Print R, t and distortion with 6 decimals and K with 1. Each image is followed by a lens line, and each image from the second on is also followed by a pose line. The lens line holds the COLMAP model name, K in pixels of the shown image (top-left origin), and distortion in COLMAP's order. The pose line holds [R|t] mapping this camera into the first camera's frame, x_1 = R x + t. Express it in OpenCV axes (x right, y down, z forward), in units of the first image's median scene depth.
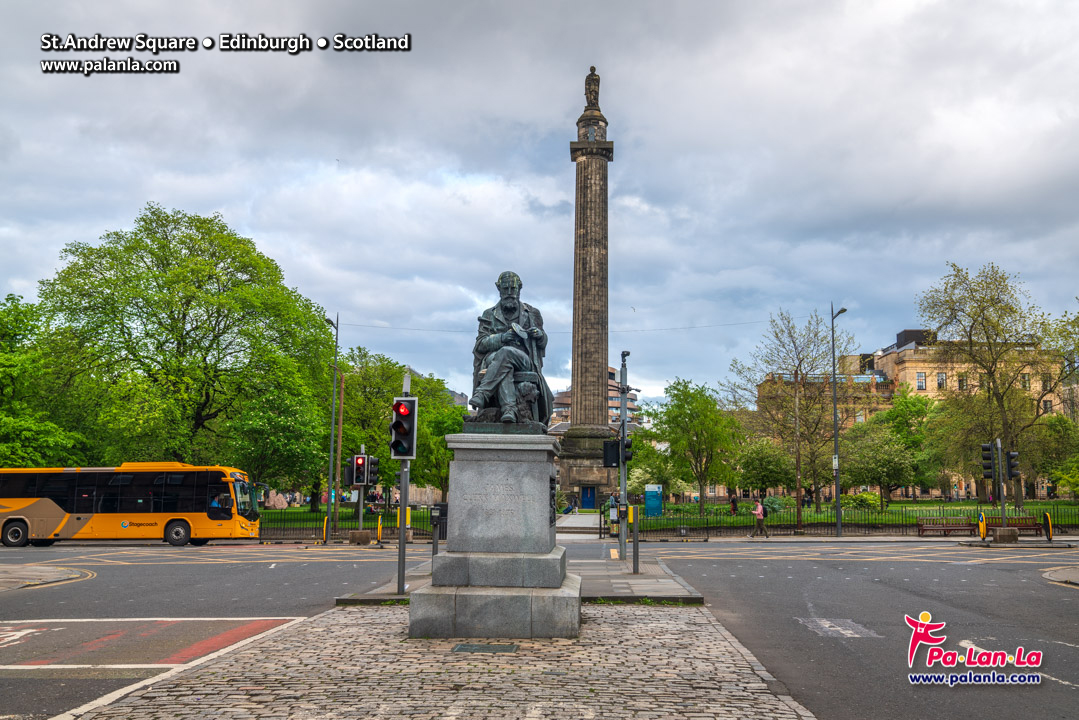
lens RADIAL K [[1050.7, 0, 542.4], [0, 1050.7, 360.3], [0, 0, 1]] dist [0.013898, 0.000000]
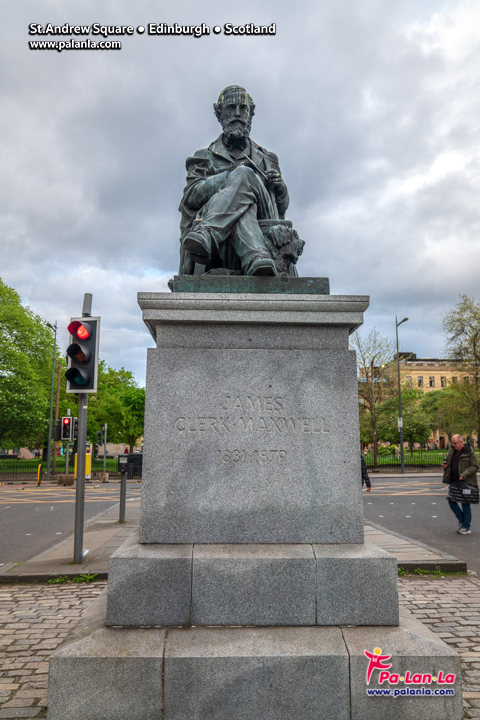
lens RADIAL K [[616.4, 0, 237.8], [0, 616.4, 360.7], [0, 0, 1]] dist [-0.000859, 0.003404]
pose [[0.996991, 0.001019, 0.077510, -0.060963], [0.000156, 0.999885, -0.015155, 0.093402], [-0.077517, 0.015122, 0.996876, 0.637371]]
